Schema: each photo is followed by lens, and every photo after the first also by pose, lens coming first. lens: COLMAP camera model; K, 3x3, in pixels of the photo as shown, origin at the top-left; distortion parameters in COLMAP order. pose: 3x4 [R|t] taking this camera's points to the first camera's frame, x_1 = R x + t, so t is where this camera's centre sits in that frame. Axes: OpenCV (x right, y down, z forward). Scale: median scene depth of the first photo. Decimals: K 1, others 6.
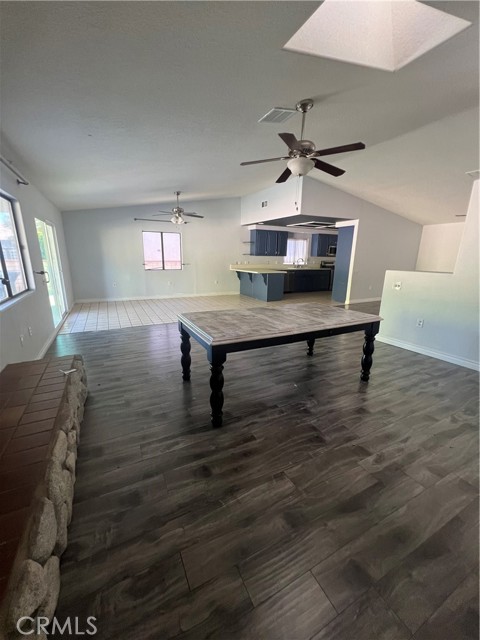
lens RADIAL K [[252.9, 0, 239.1], [0, 252.9, 320.8], [0, 0, 1]] dist [-0.006497, 0.000729]
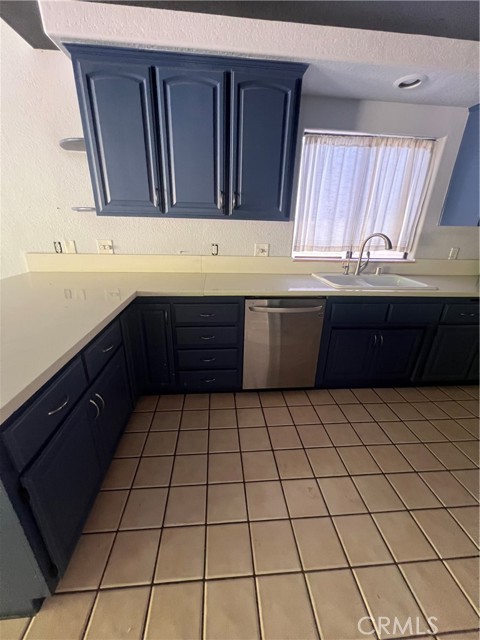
lens RADIAL K [[252.9, 0, 239.5], [0, 252.9, 322.6], [0, 0, 1]] dist [-0.006497, 0.000729]
pose [[0.930163, 0.137268, -0.340521, 0.217897], [-0.104800, 0.988159, 0.112066, -0.186491], [0.351872, -0.068553, 0.933534, 0.764182]]
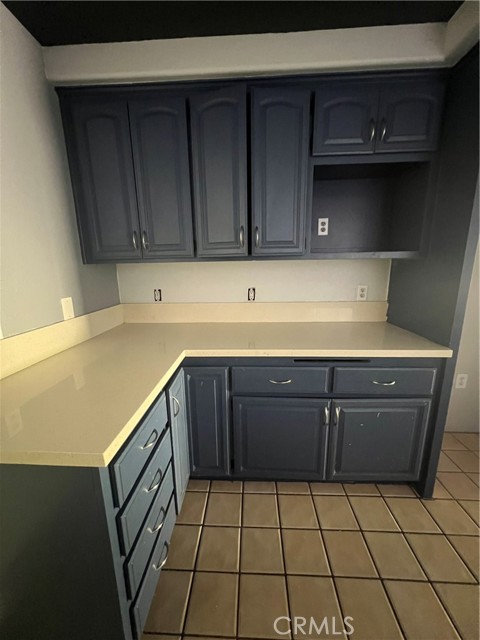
lens RADIAL K [[252.9, 0, 238.9], [0, 252.9, 321.2], [0, 0, 1]] dist [-0.006497, 0.000729]
pose [[0.869098, 0.076255, -0.488726, 0.203347], [-0.102538, 0.994357, -0.027196, -0.194625], [0.483895, 0.073749, 0.872013, 0.791869]]
